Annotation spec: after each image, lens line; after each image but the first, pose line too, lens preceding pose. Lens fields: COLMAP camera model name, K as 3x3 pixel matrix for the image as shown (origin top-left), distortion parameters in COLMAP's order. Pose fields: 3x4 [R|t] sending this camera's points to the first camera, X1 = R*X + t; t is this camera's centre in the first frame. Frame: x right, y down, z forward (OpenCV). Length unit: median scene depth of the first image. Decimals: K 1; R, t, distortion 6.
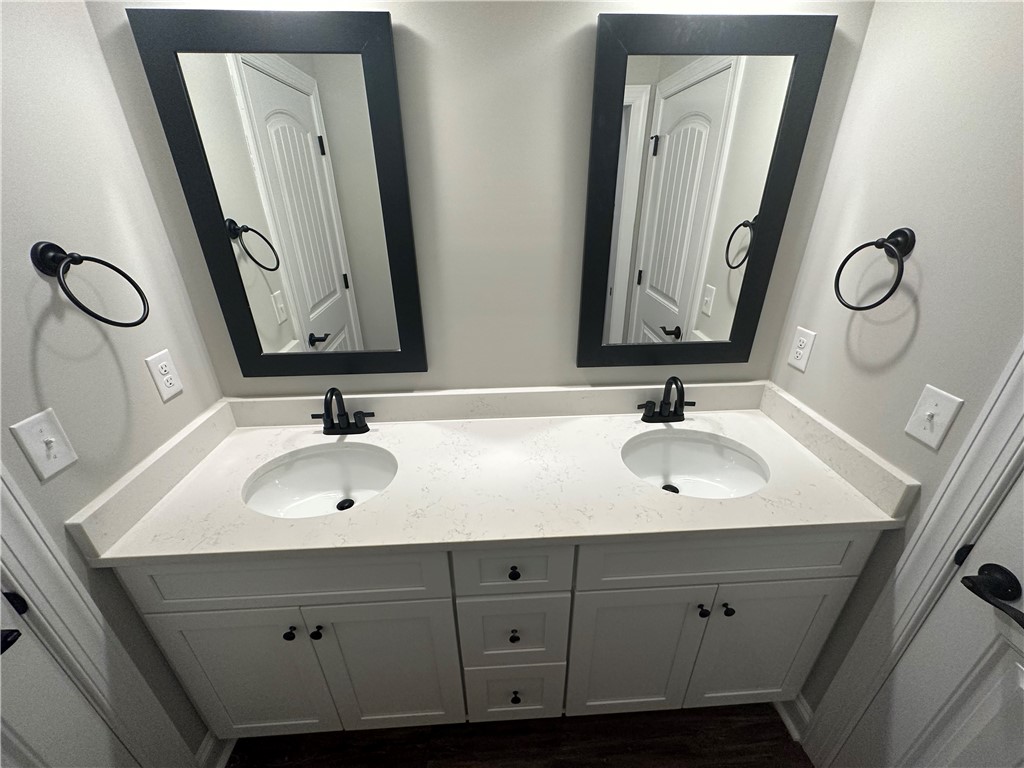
lens RADIAL K [[406.7, 0, 516.6], [0, 406.7, 383.4], [0, 0, 1]] dist [-0.001658, -0.000438]
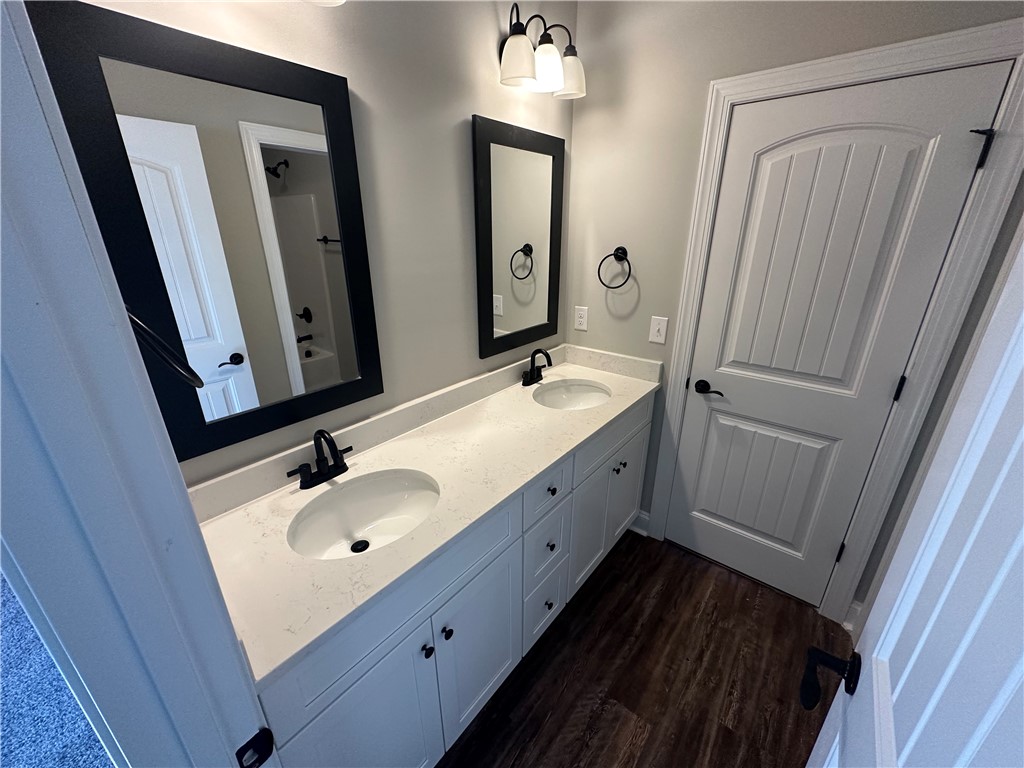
lens RADIAL K [[407.7, 0, 514.3], [0, 407.7, 383.8], [0, 0, 1]] dist [-0.000773, 0.000120]
pose [[0.674710, -0.257555, 0.691688, -0.739751], [0.314970, 0.947998, 0.045754, 0.008306], [-0.667503, 0.186990, 0.720746, 0.002289]]
